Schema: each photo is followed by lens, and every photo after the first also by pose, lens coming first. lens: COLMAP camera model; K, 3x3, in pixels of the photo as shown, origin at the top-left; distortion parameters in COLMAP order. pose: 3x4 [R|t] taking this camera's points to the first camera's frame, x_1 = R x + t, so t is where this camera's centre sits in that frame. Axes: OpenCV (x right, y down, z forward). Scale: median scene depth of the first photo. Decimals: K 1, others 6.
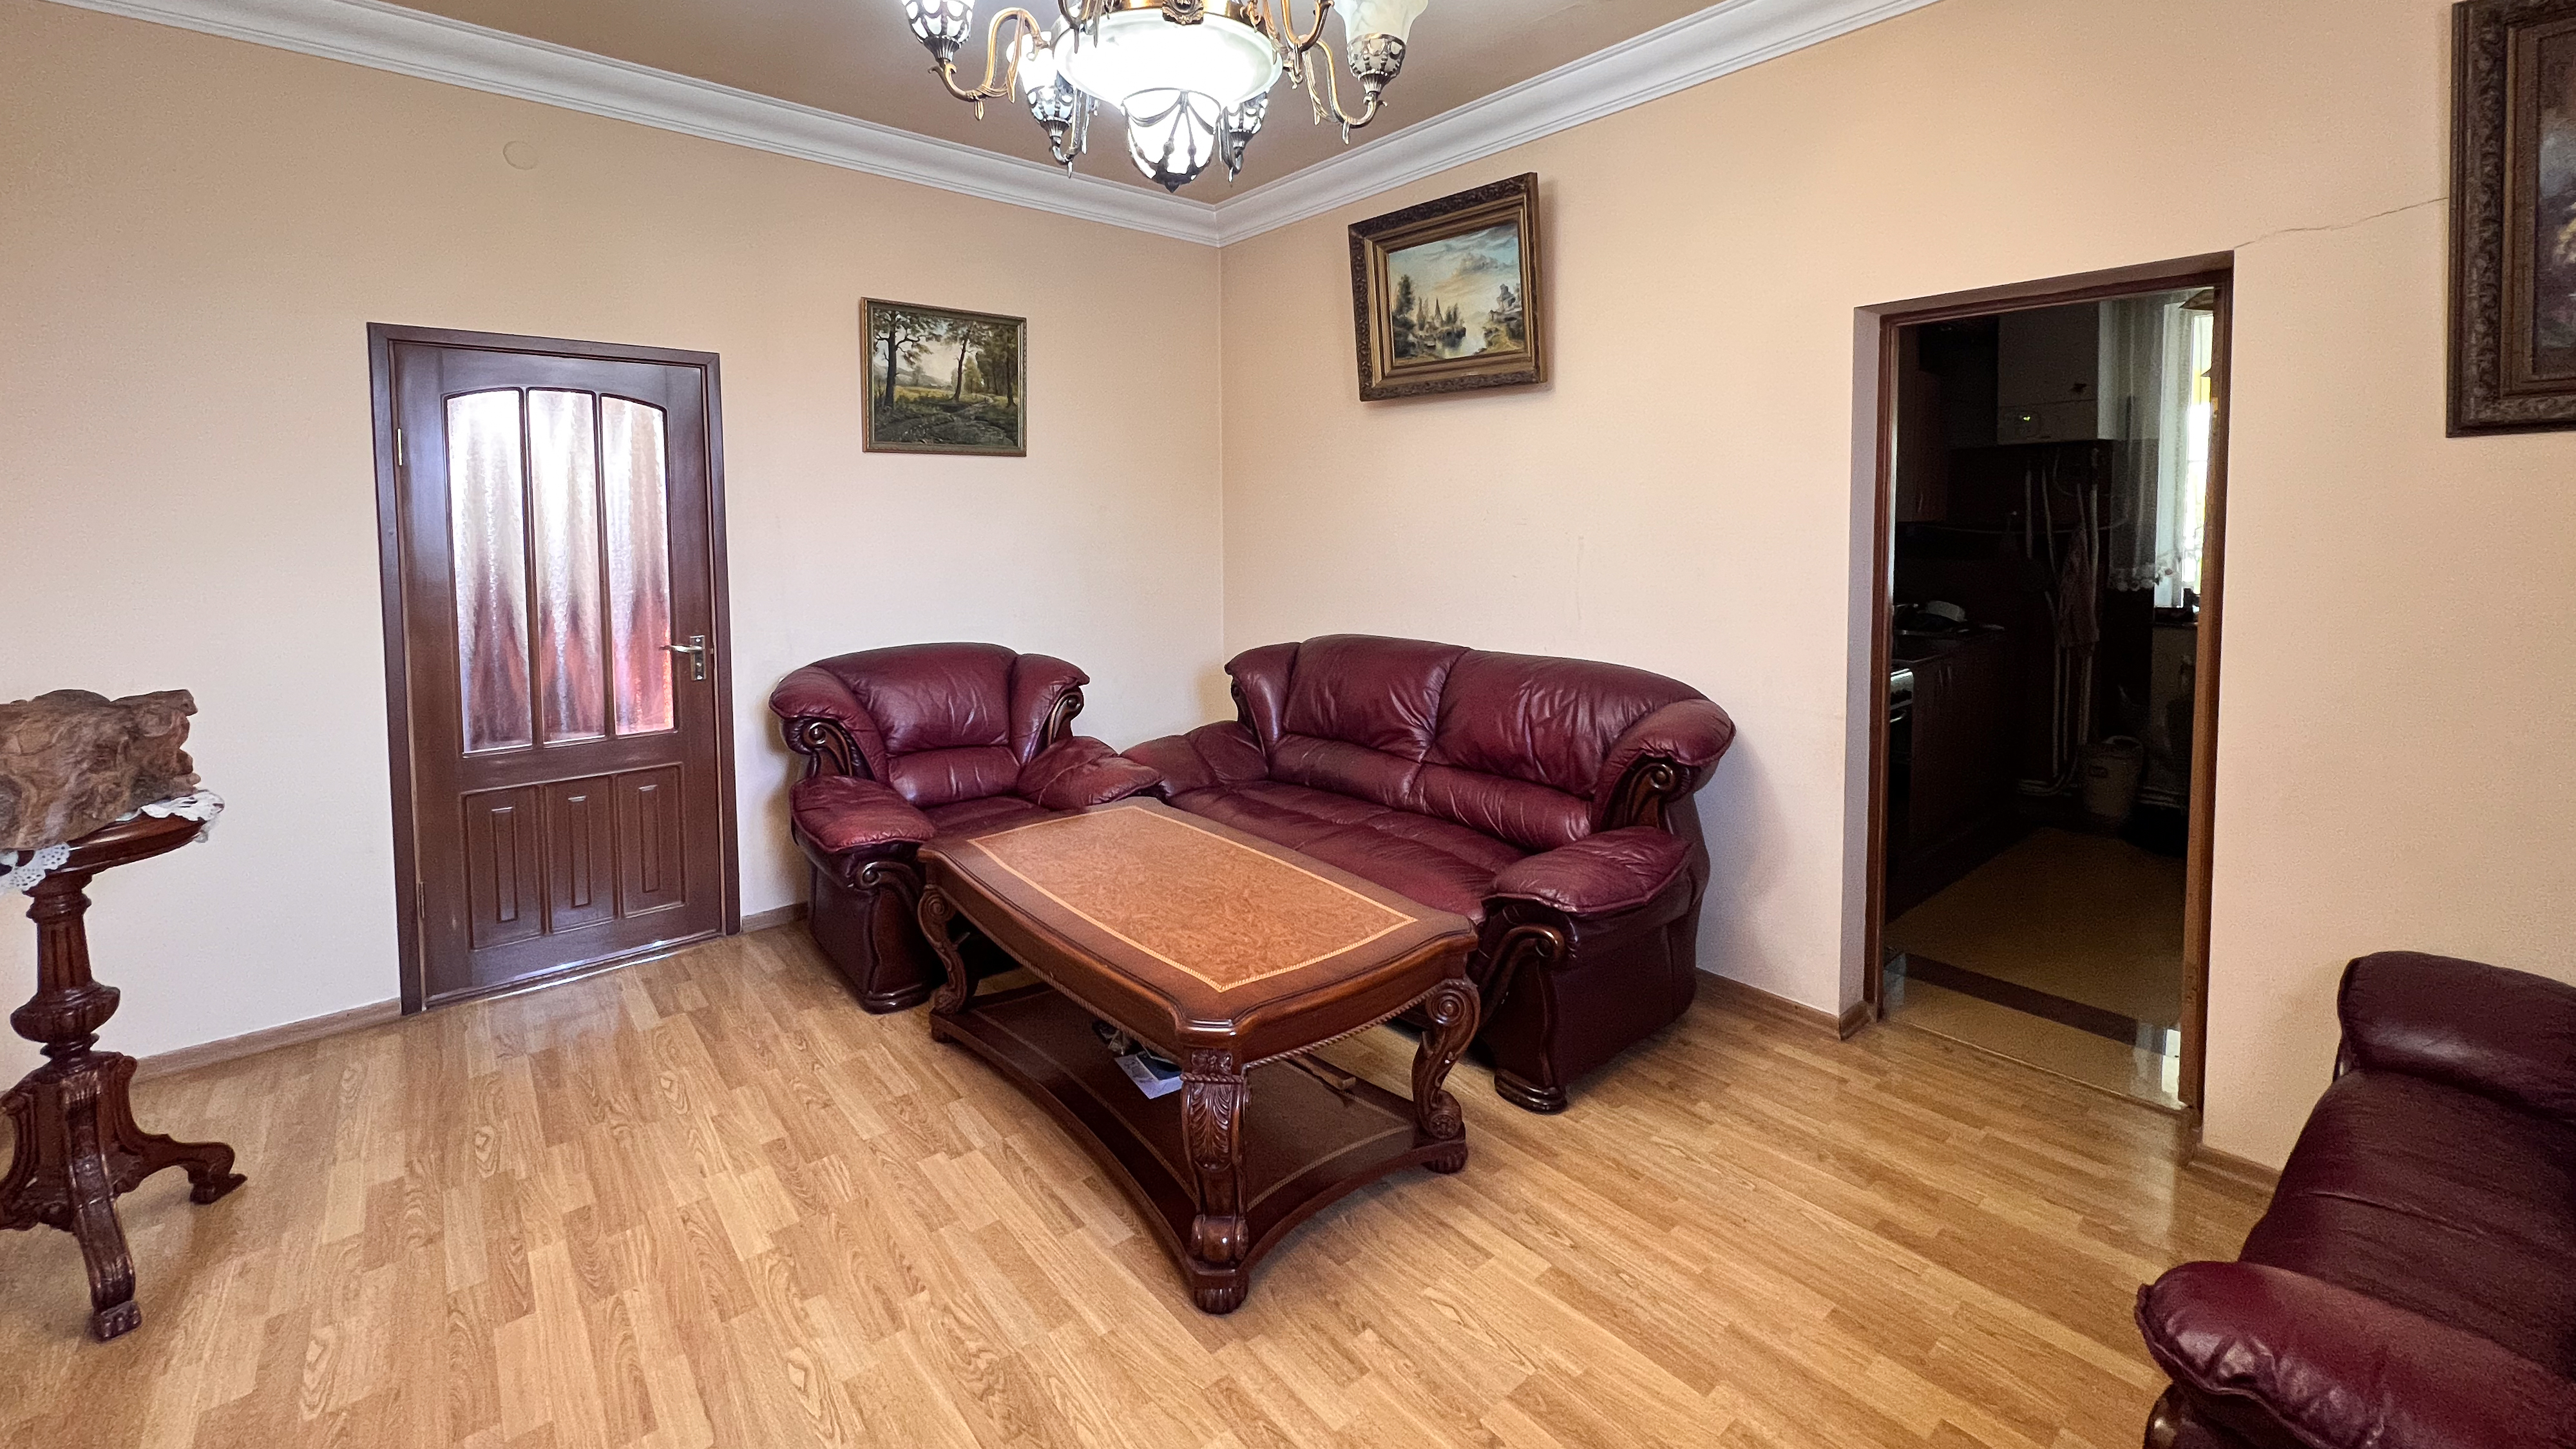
lens RADIAL K [[1031.2, 0, 1286.5], [0, 1031.2, 592.1], [0, 0, 1]] dist [-0.001351, -0.000358]
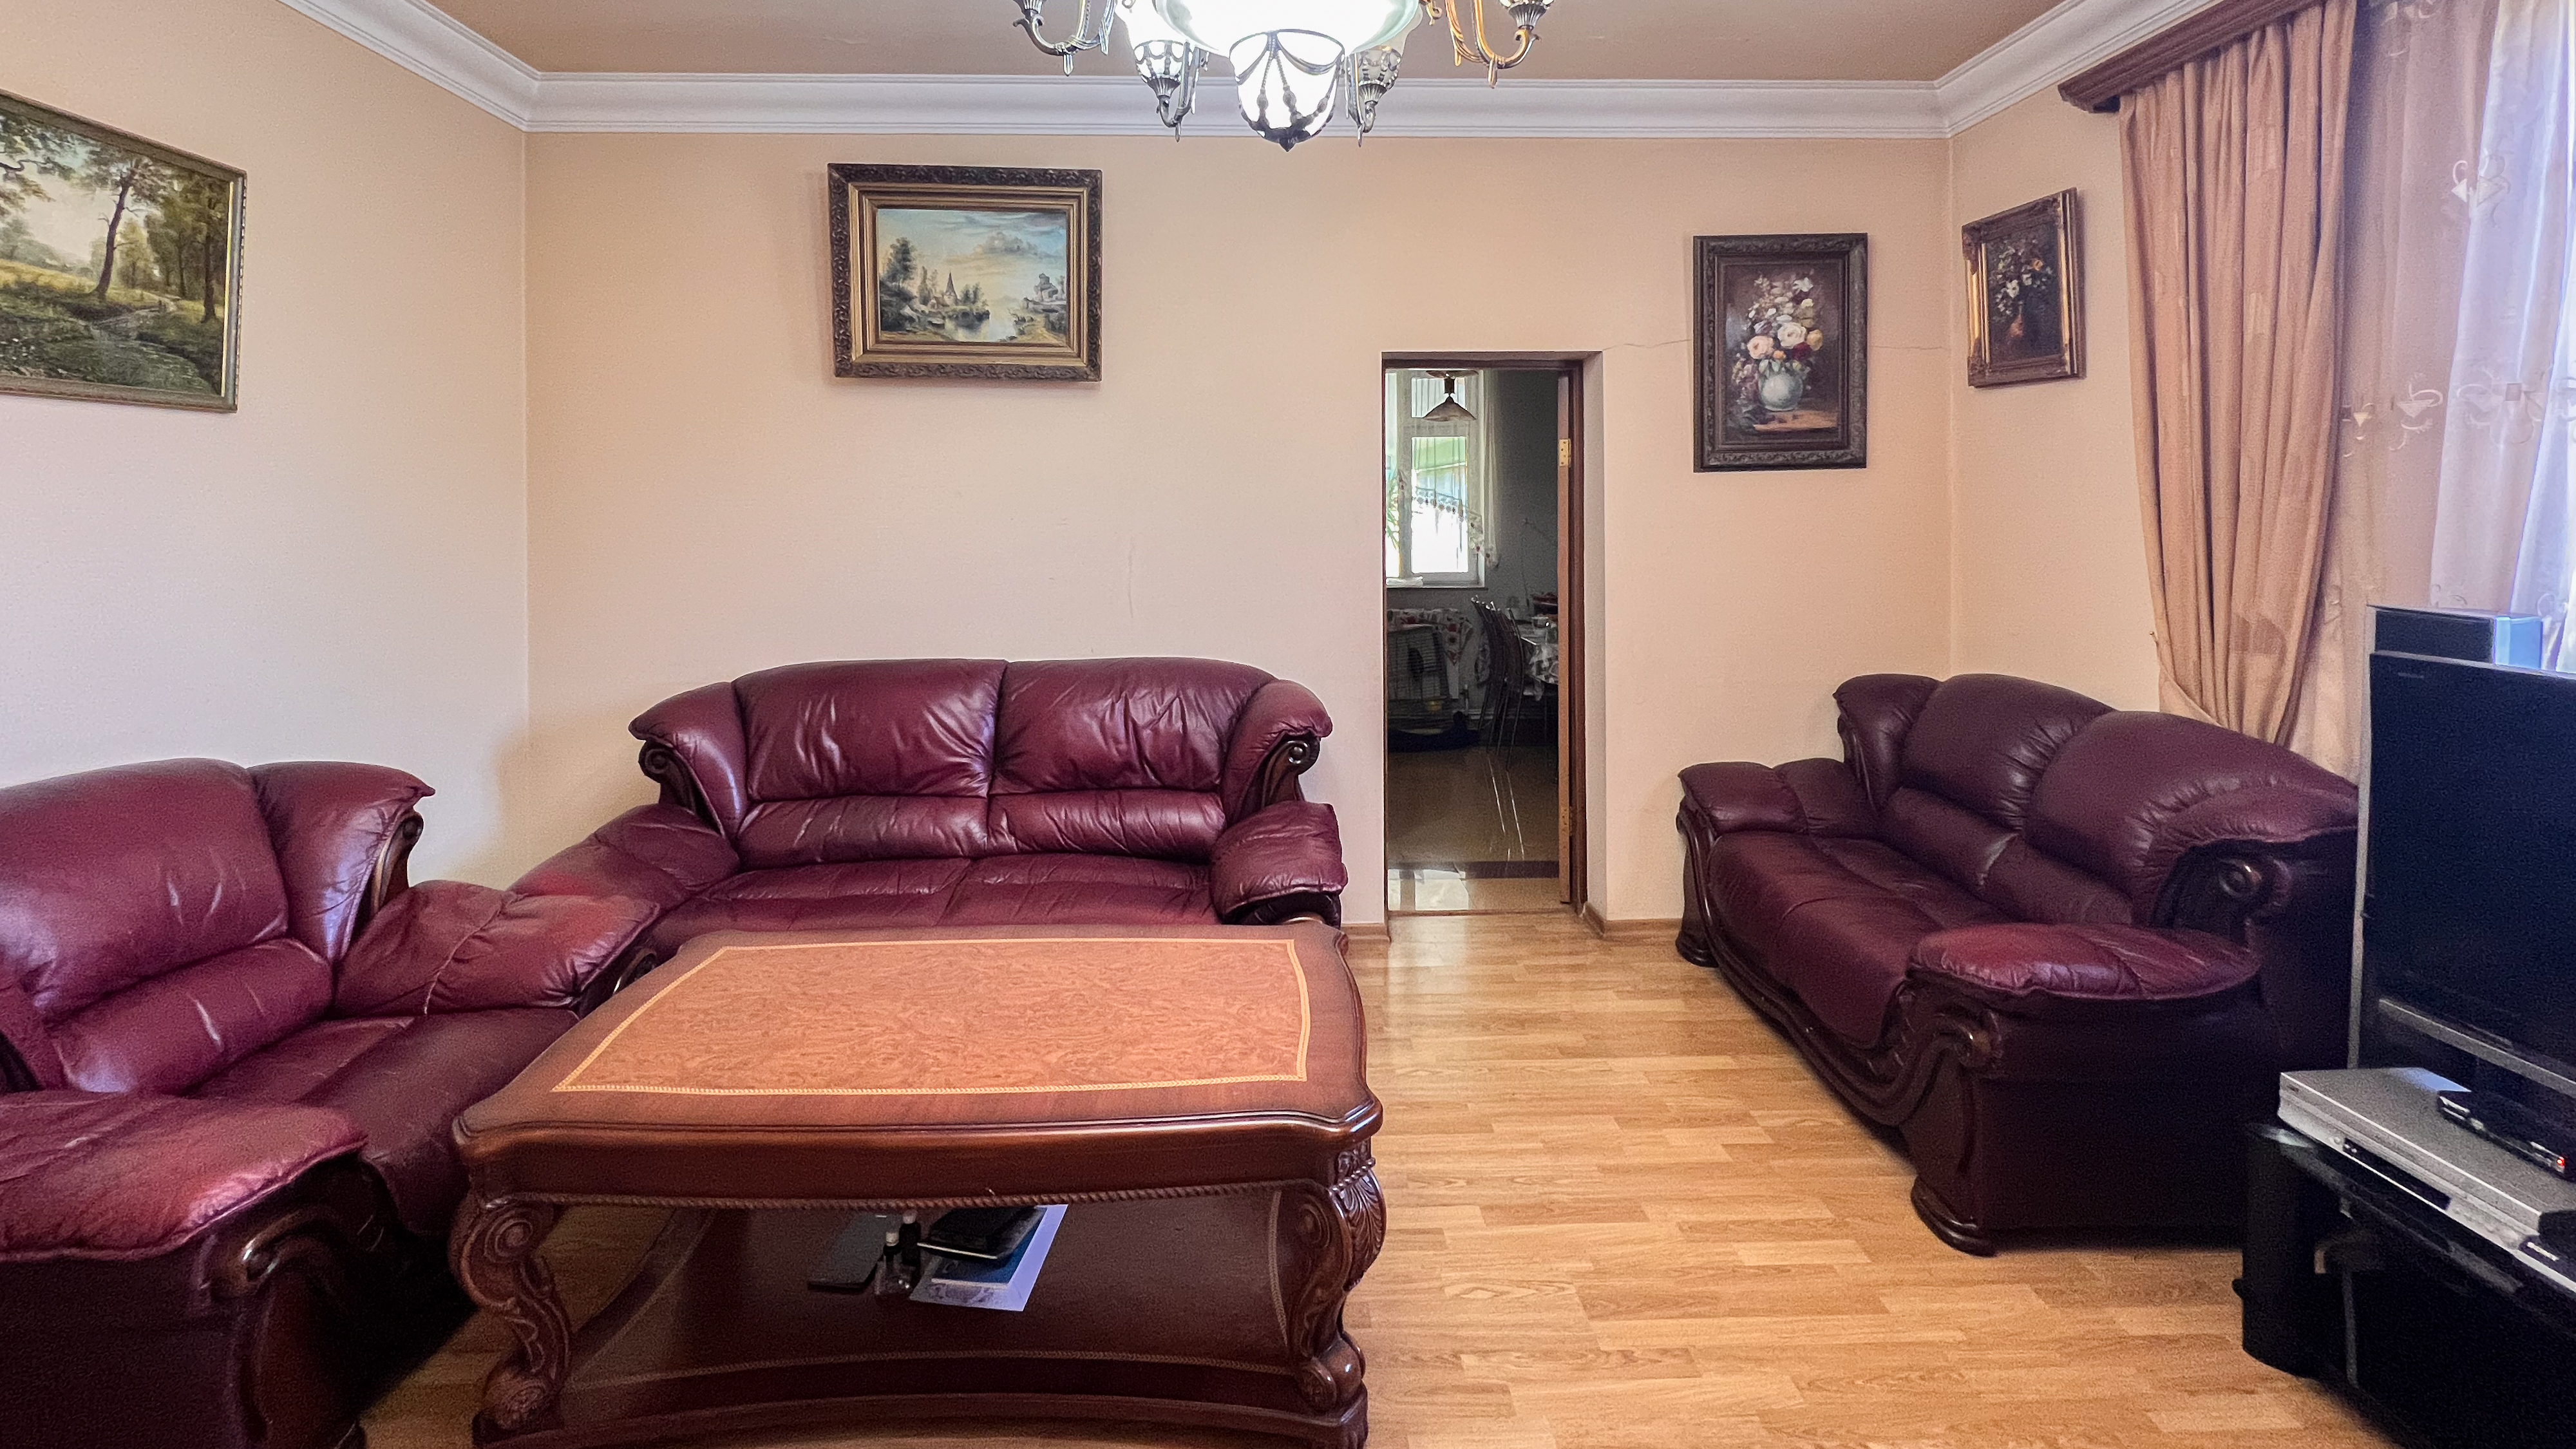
lens RADIAL K [[1031.1, 0, 1272.3], [0, 1031.1, 532.1], [0, 0, 1]] dist [-0.001351, -0.000358]
pose [[0.622910, -0.018265, 0.782081, -0.413350], [0.056843, 0.998142, -0.021963, -0.027332], [-0.780226, 0.058136, 0.622790, 0.258360]]
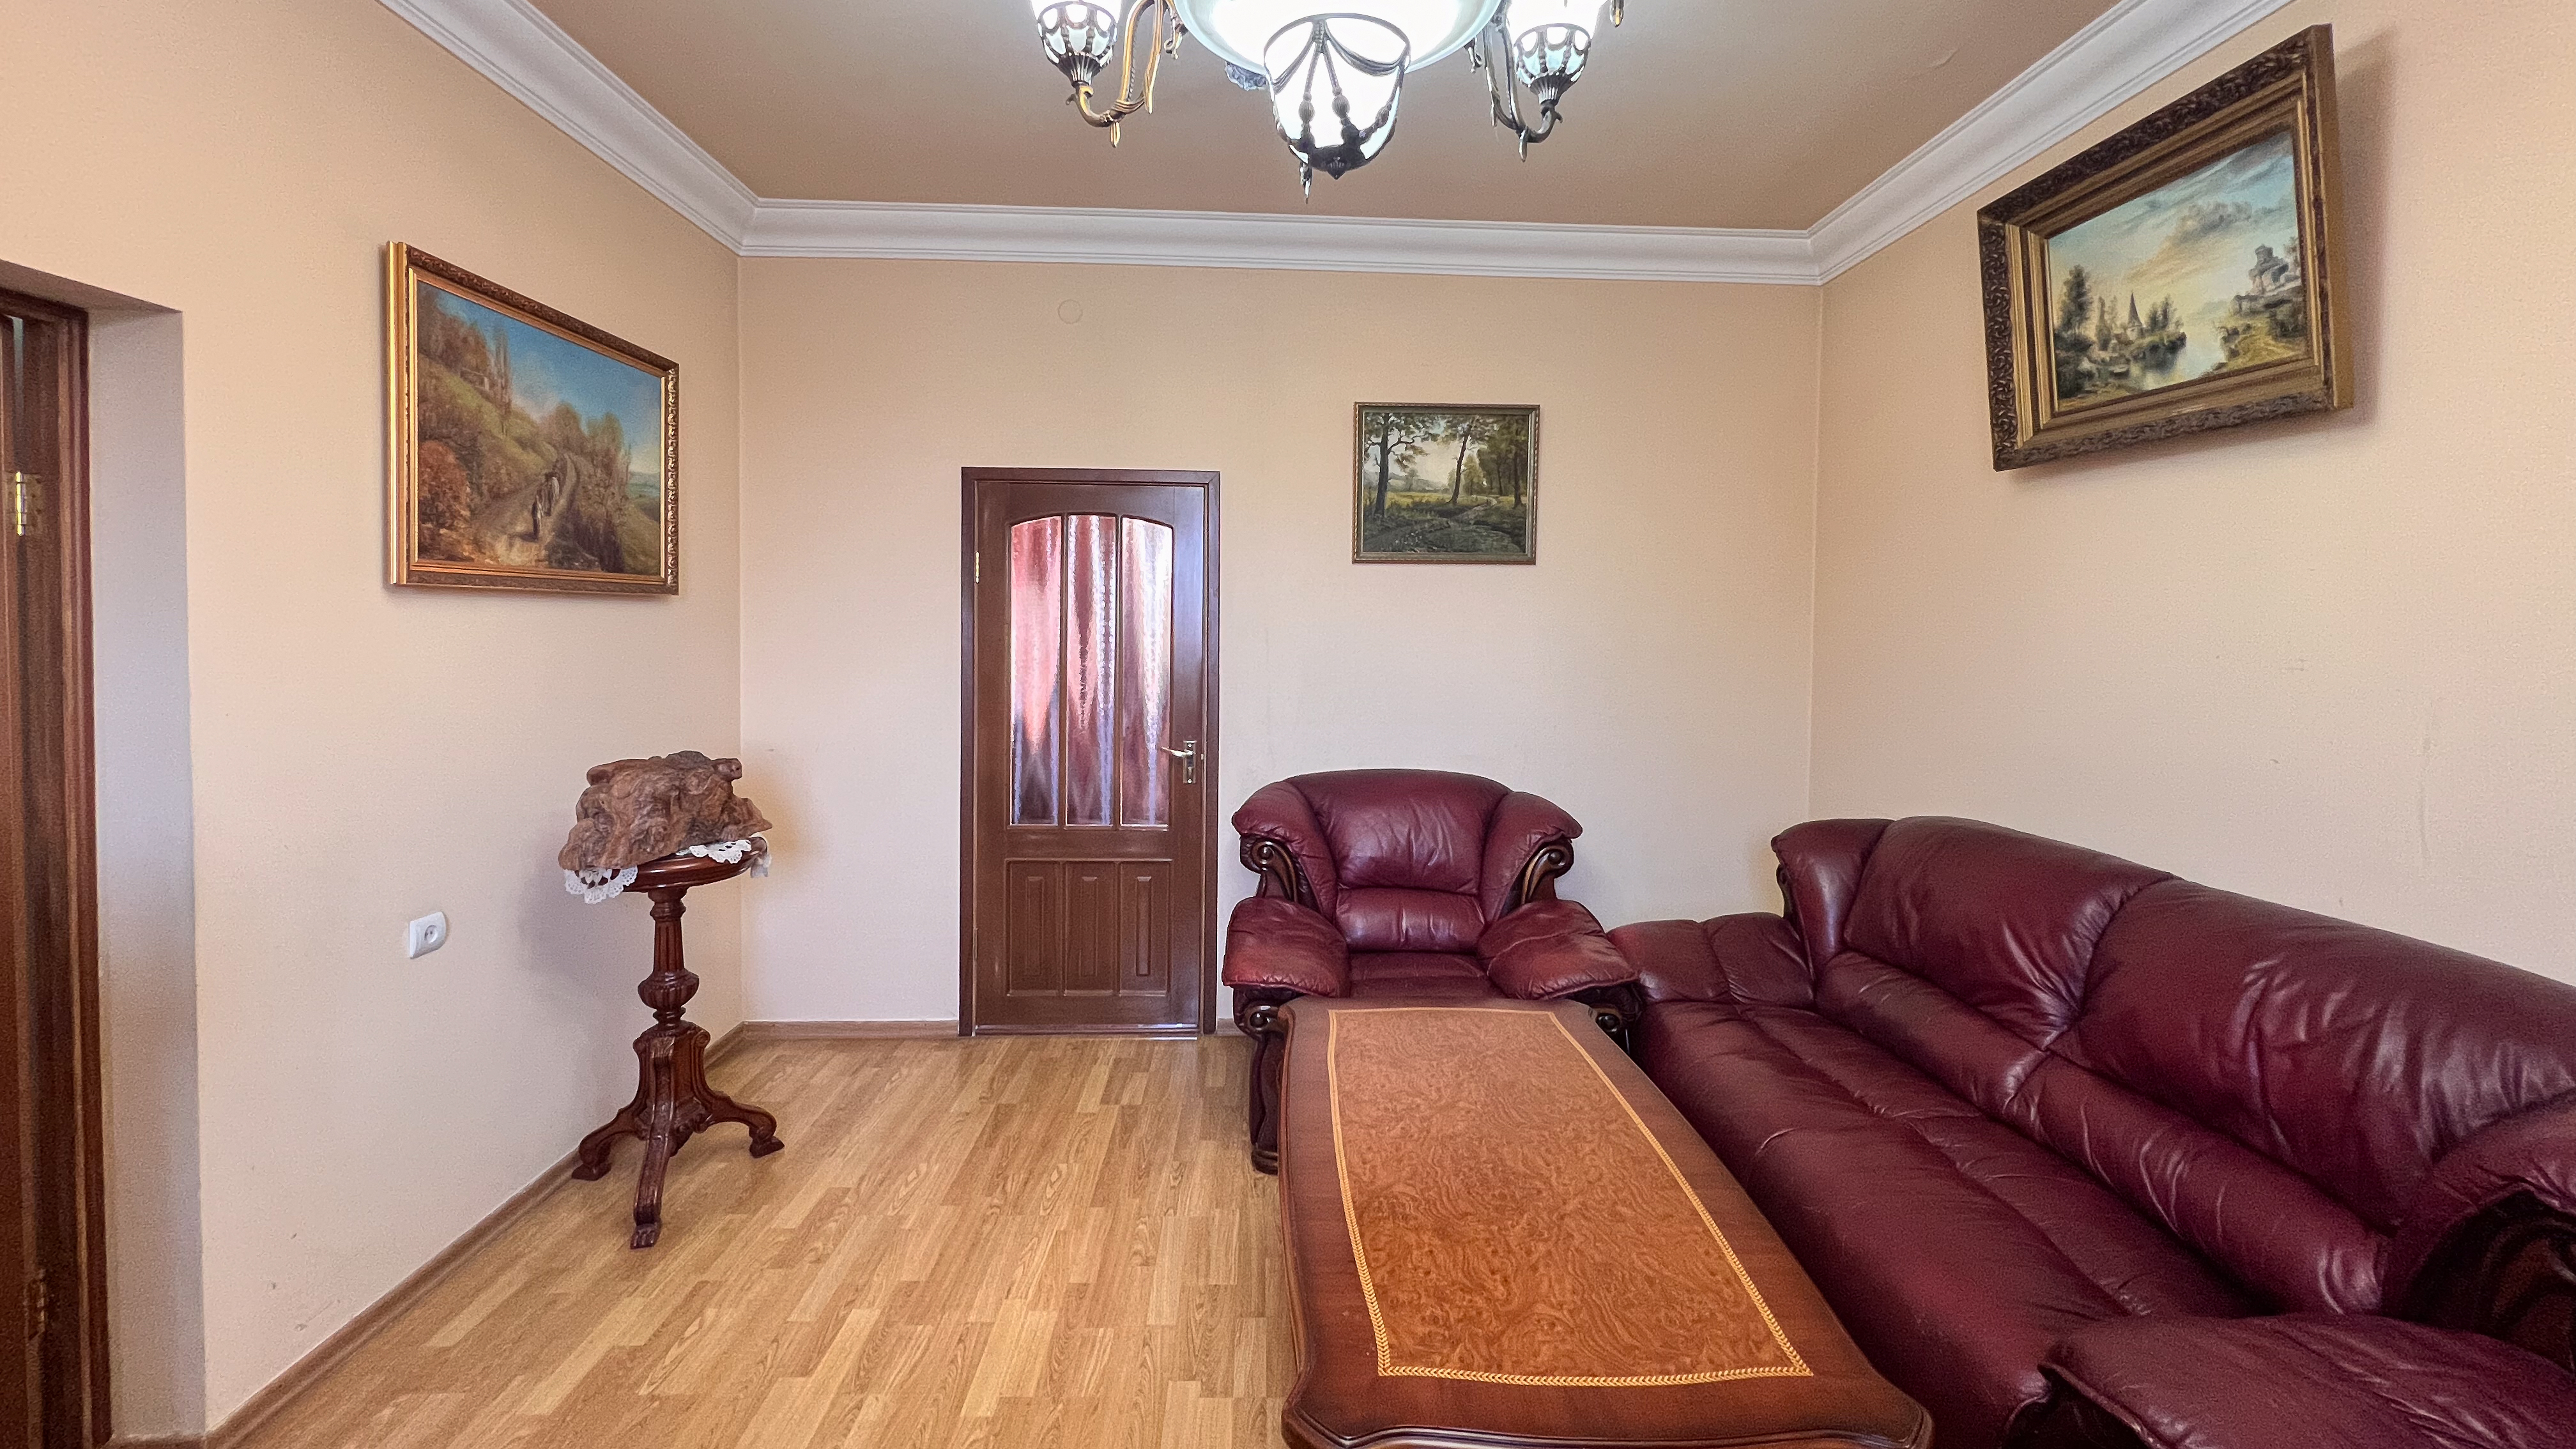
lens RADIAL K [[1031.1, 0, 1288.1], [0, 1031.1, 665.2], [0, 0, 1]] dist [-0.001351, -0.000358]
pose [[0.780611, 0.041312, -0.623650, 0.157022], [-0.061835, 0.998023, -0.011287, -0.029275], [0.621951, 0.047374, 0.781622, 0.239419]]
